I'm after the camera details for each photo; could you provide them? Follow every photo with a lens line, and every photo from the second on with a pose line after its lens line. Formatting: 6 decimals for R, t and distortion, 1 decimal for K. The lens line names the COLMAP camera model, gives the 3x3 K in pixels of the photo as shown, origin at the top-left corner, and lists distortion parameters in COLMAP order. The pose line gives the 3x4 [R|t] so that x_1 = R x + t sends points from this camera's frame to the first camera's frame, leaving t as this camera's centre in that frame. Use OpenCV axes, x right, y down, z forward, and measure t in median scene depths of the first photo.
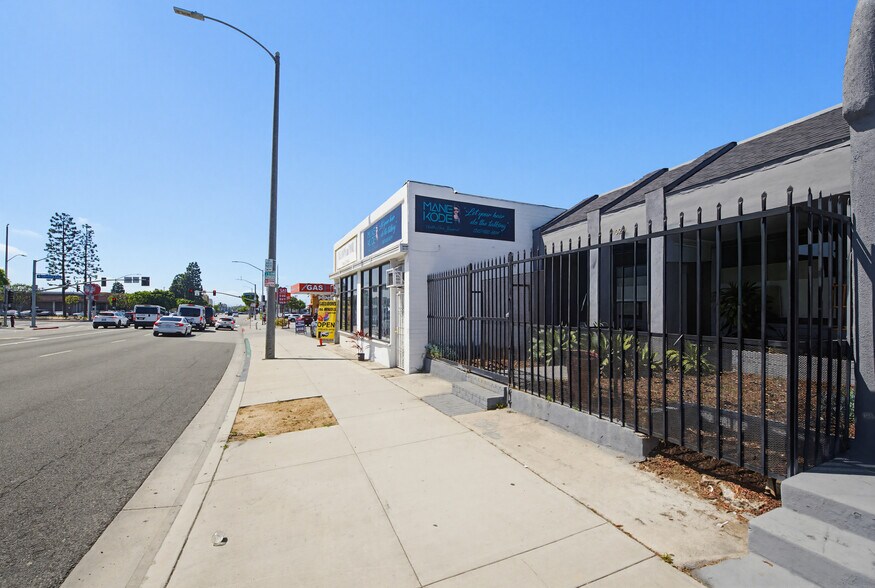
lens RADIAL K [[358.5, 0, 422.1], [0, 358.5, 307.7], [0, 0, 1]] dist [0.000866, -0.000051]
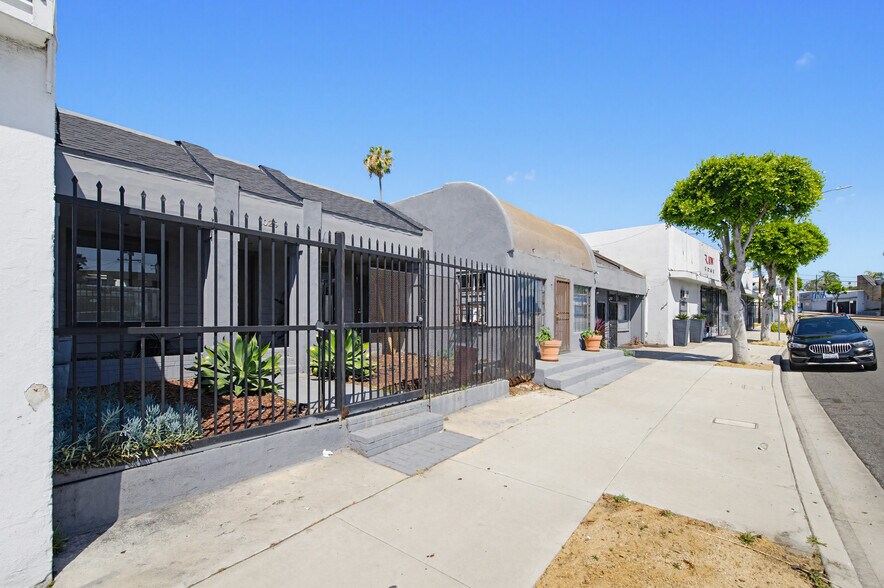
lens RADIAL K [[365.3, 0, 467.0], [0, 365.3, 319.2], [0, 0, 1]] dist [-0.003242, -0.000482]
pose [[-0.520091, 0.001102, 0.854110, -0.562134], [-0.003833, 0.999986, -0.003625, 0.024326], [-0.854102, -0.005159, -0.520080, 1.326458]]
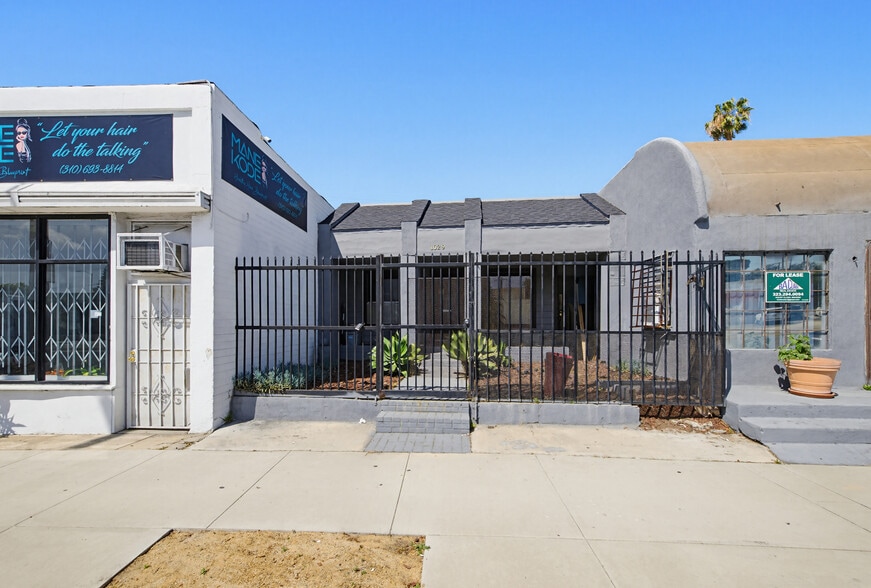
lens RADIAL K [[367.9, 0, 433.6], [0, 367.9, 322.3], [0, 0, 1]] dist [0.001382, -0.000306]
pose [[0.433407, 0.000399, 0.901198, -0.601029], [-0.004353, 0.999989, 0.001651, 0.021012], [-0.901188, -0.004639, 0.433404, 0.660459]]
